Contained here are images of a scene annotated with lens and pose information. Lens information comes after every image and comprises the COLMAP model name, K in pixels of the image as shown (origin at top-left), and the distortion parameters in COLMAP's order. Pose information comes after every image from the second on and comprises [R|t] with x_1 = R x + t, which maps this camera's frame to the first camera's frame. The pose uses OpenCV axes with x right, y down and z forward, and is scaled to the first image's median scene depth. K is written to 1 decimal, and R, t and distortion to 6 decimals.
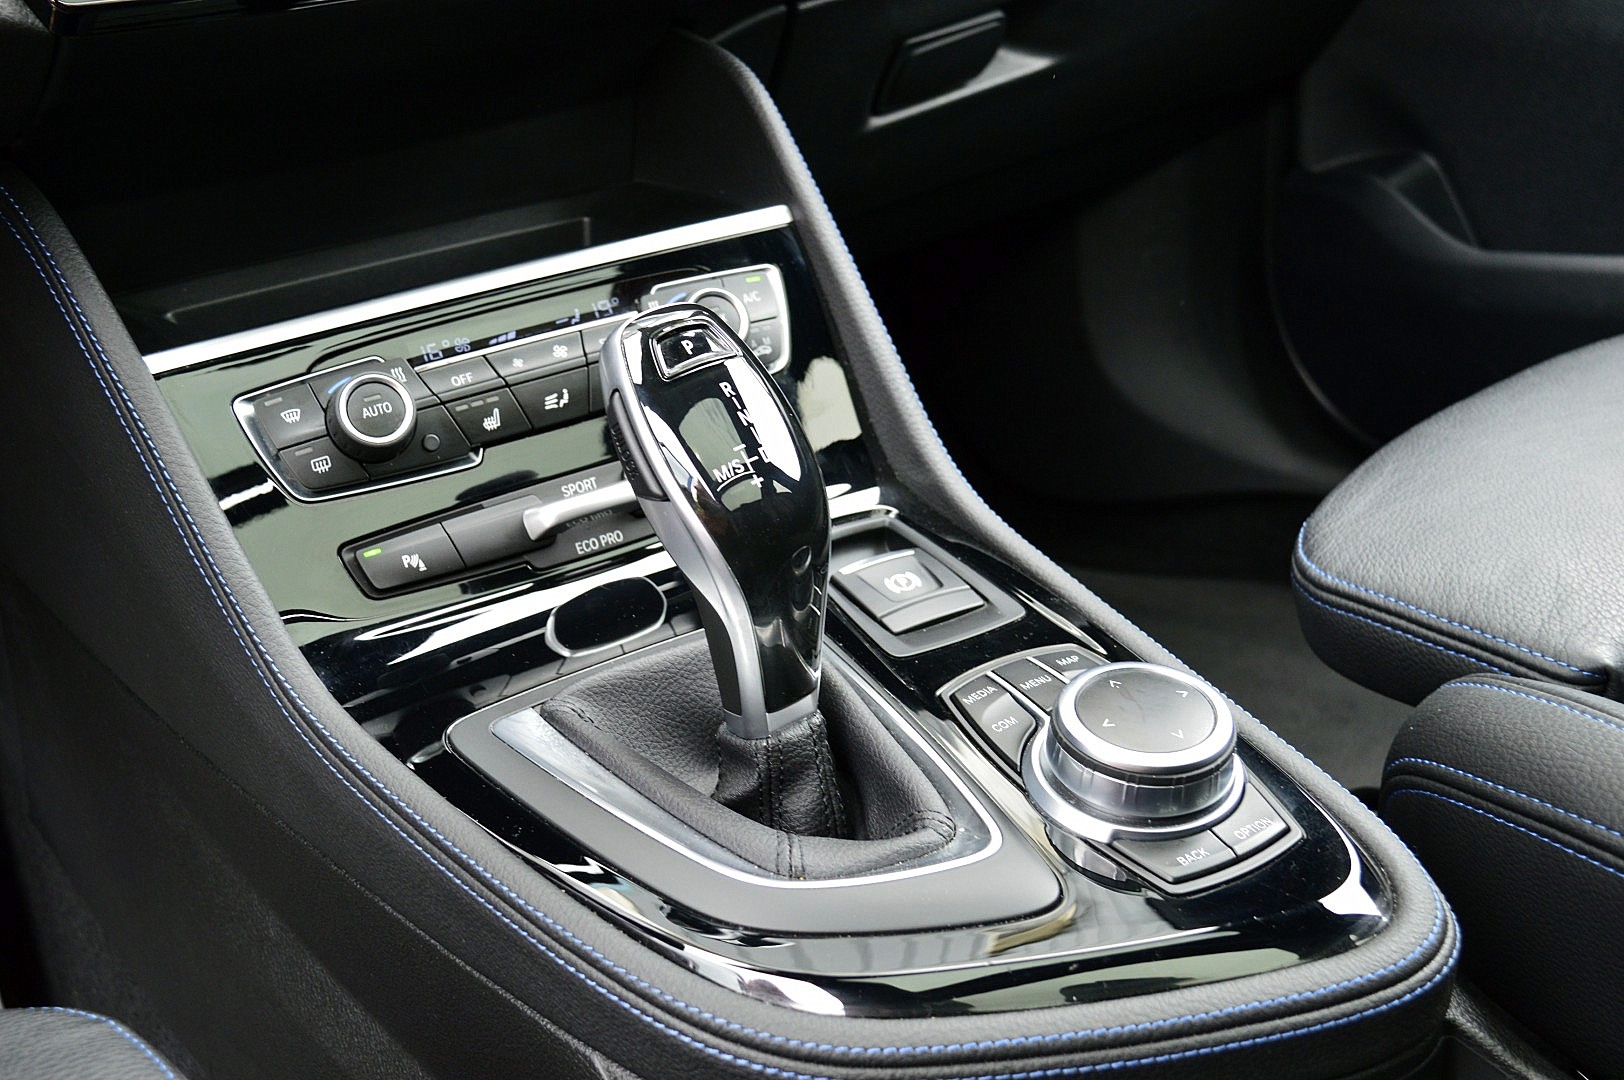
lens RADIAL K [[1780.9, 0, 810.9], [0, 1780.9, 543.2], [0, 0, 1]] dist [-0.047931, 0.000000]
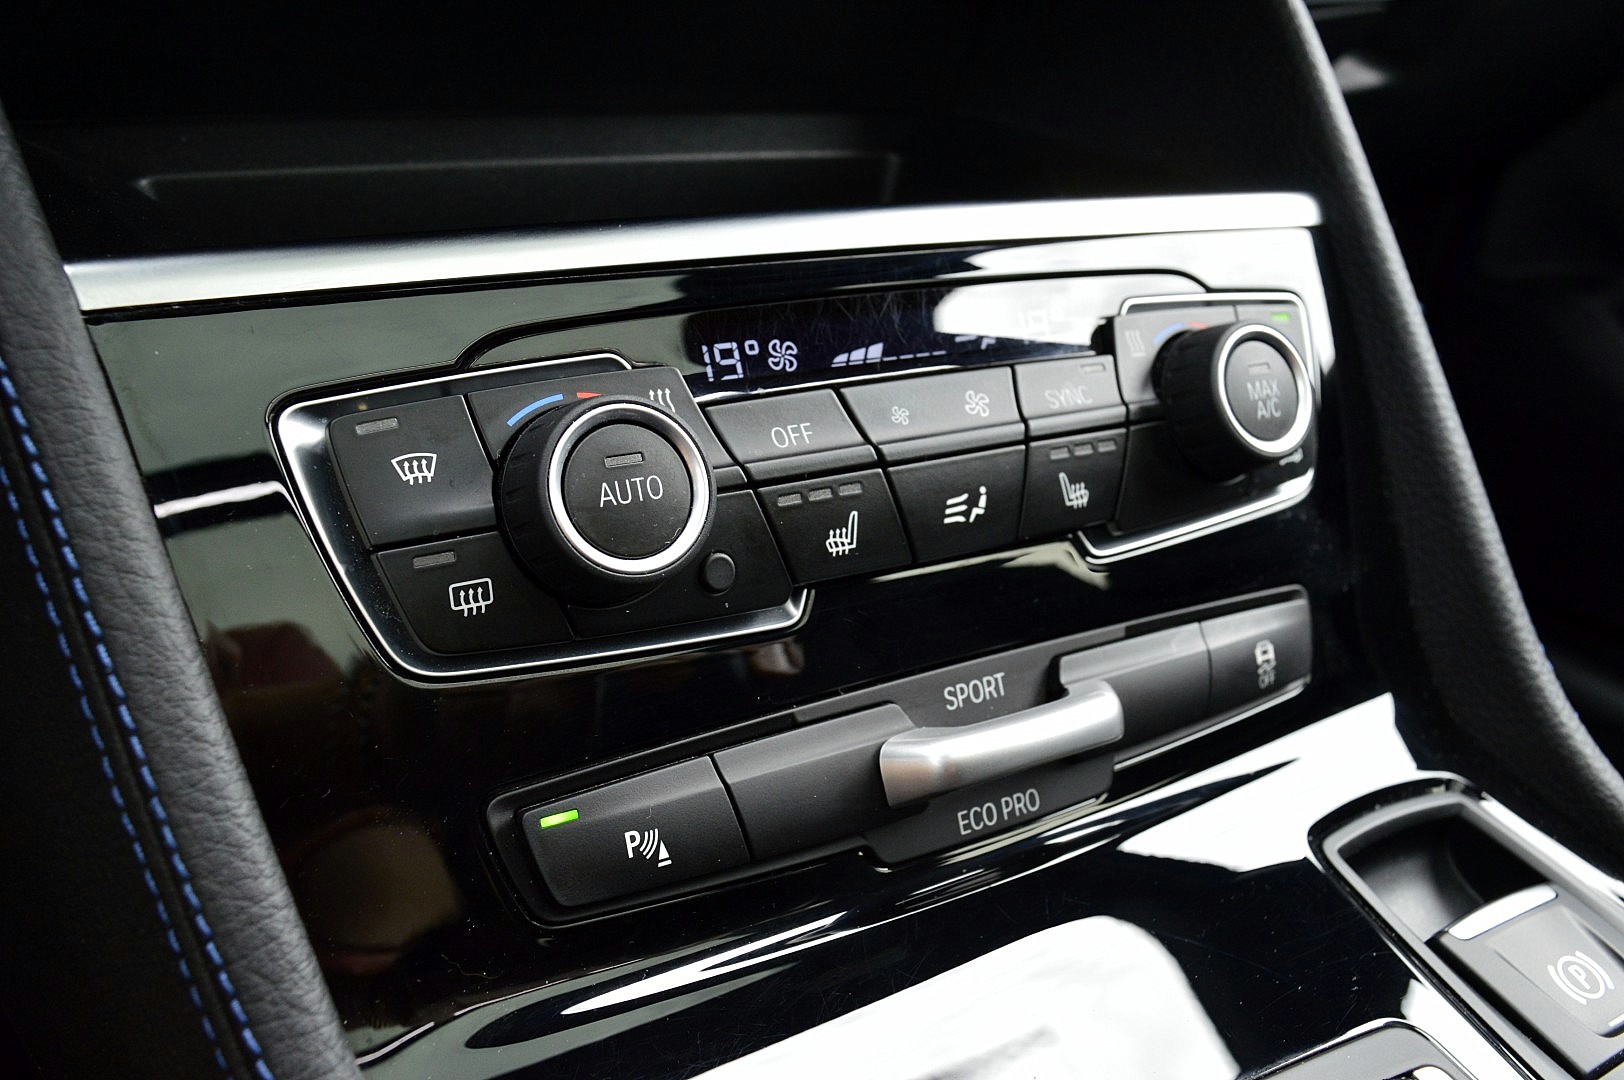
lens RADIAL K [[1490.0, 0, 815.7], [0, 1490.0, 541.8], [0, 0, 1]] dist [-0.039603, 0.000000]
pose [[0.981439, 0.156030, 0.111496, -0.229323], [-0.158499, 0.987266, 0.013577, -0.071843], [-0.107958, -0.030997, 0.993672, 0.623314]]
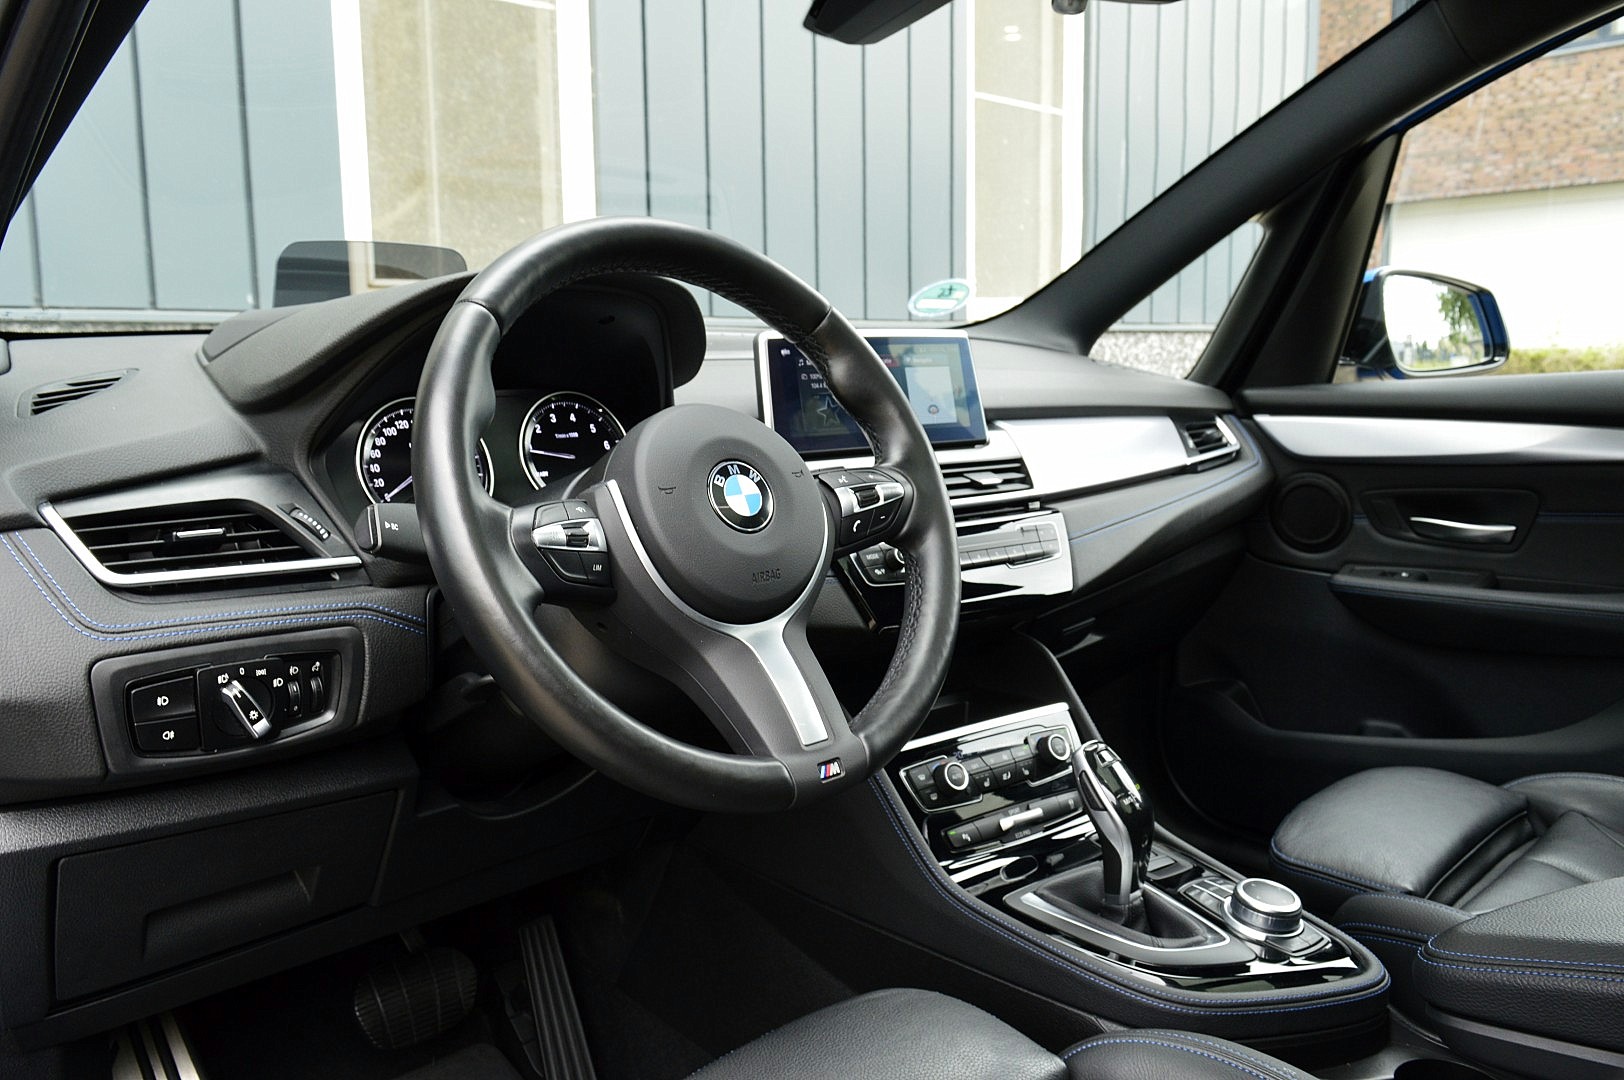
lens RADIAL K [[1248.4, 0, 818.7], [0, 1248.4, 542.1], [0, 0, 1]] dist [-0.018003, 0.007476]
pose [[0.992445, 0.059469, 0.107313, -0.635943], [-0.025948, 0.956627, -0.290156, 0.127476], [-0.119914, 0.285179, 0.950943, -0.783808]]
